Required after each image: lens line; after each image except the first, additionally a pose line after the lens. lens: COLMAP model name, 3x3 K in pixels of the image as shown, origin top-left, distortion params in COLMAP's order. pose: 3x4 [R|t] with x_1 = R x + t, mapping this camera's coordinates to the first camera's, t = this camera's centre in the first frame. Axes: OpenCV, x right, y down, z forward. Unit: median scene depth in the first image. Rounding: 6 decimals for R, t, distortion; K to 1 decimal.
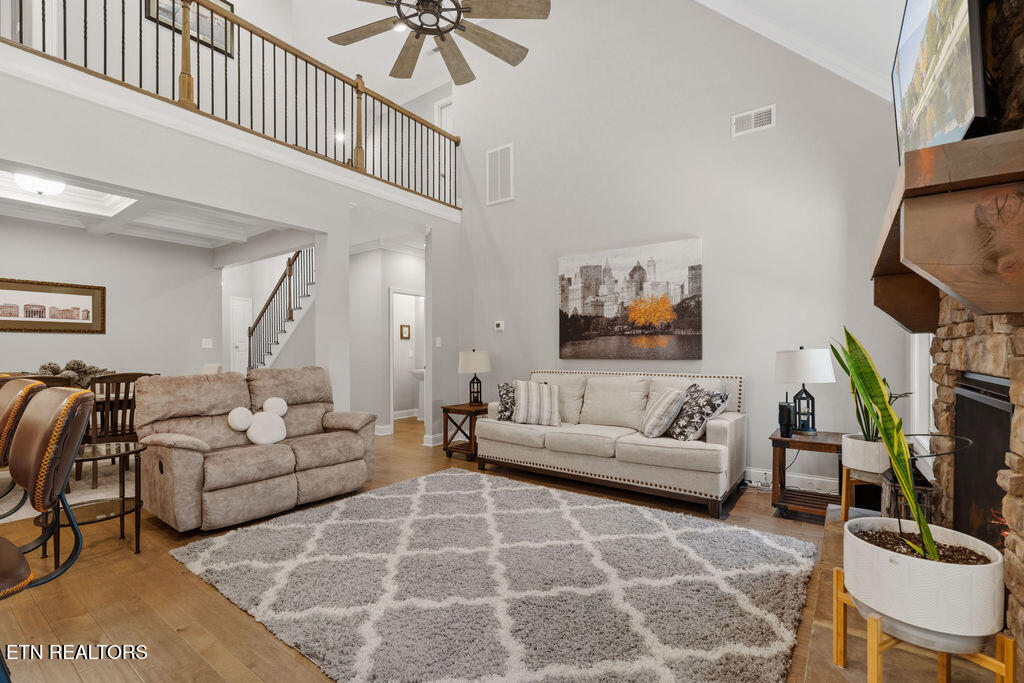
lens RADIAL K [[456.1, 0, 514.6], [0, 456.1, 355.6], [0, 0, 1]] dist [-0.001605, 0.001168]
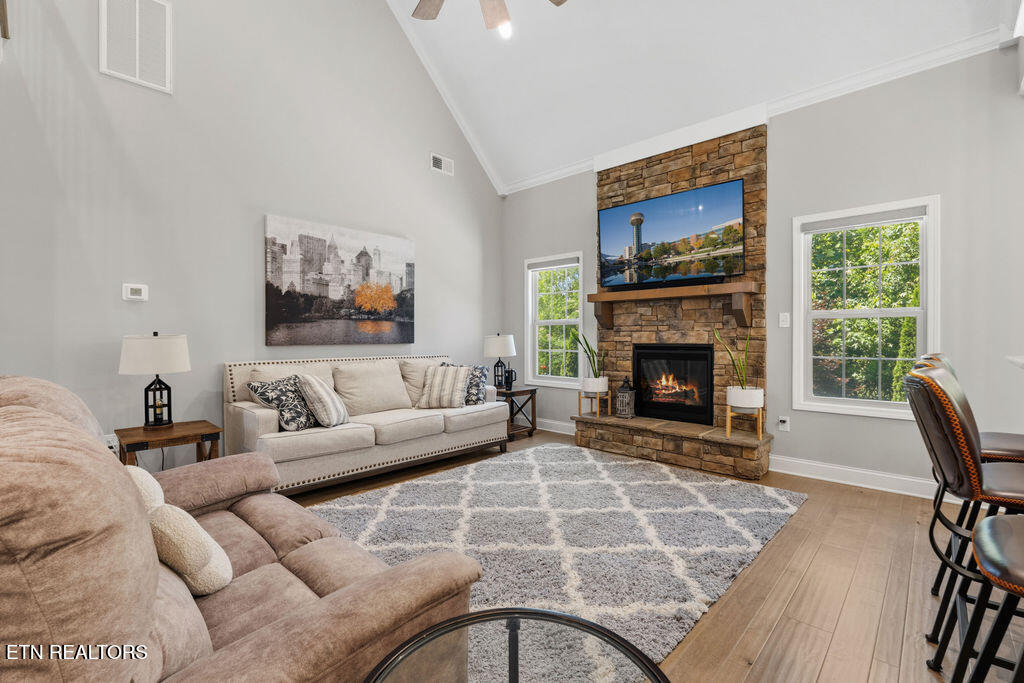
lens RADIAL K [[456.1, 0, 508.8], [0, 456.1, 338.4], [0, 0, 1]] dist [-0.001605, 0.001168]
pose [[0.133640, 0.001848, 0.991028, -0.739338], [0.012582, 0.999915, -0.003561, 0.003163], [-0.990950, 0.012945, 0.133605, 0.601293]]
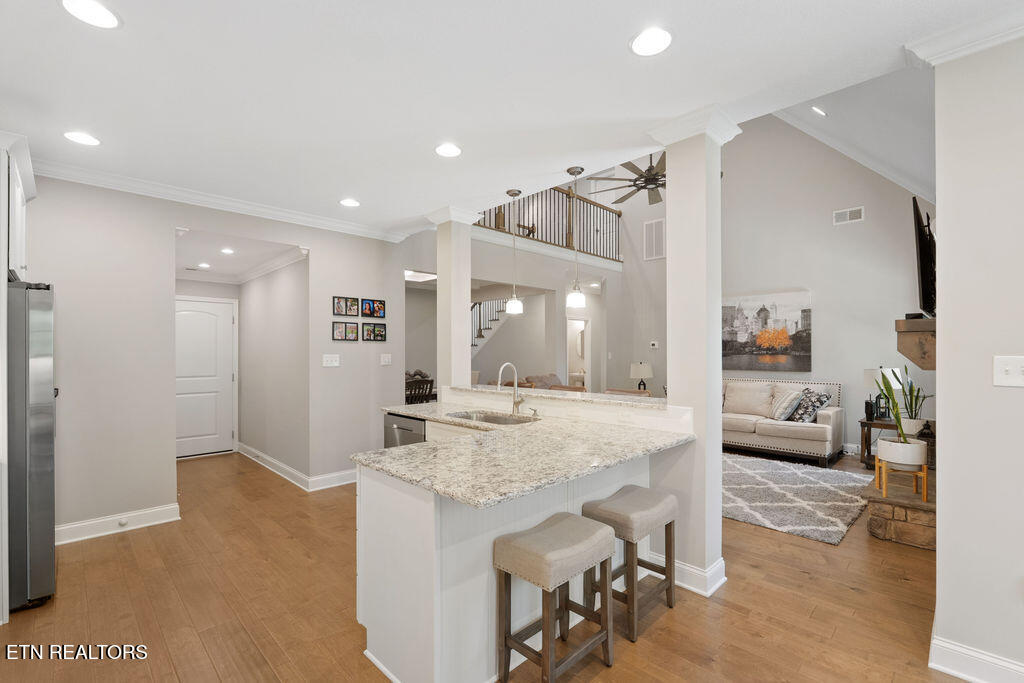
lens RADIAL K [[456.1, 0, 513.0], [0, 456.1, 350.3], [0, 0, 1]] dist [-0.001605, 0.001168]
pose [[0.987227, 0.001357, -0.159312, -0.325493], [-0.002695, 0.999963, -0.008187, -0.047703], [0.159295, 0.008512, 0.987194, -0.651413]]
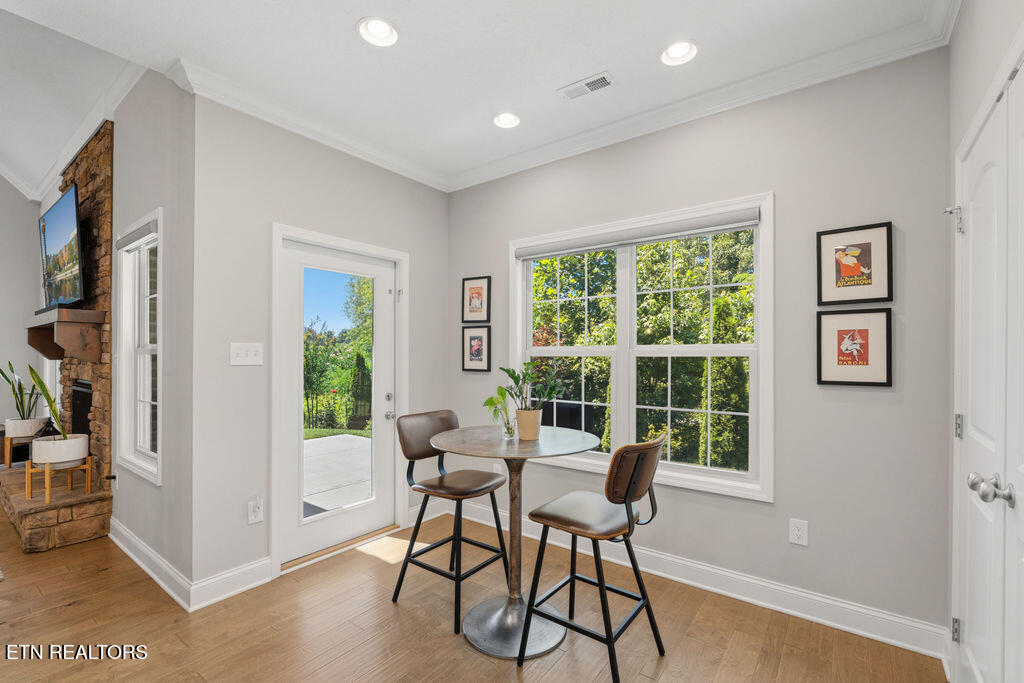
lens RADIAL K [[456.1, 0, 503.5], [0, 456.1, 355.3], [0, 0, 1]] dist [-0.001605, 0.001168]
pose [[0.036444, 0.002755, 0.999332, -0.505797], [0.006006, 0.999978, -0.002975, -0.026892], [-0.999318, 0.006111, 0.036427, -0.507123]]
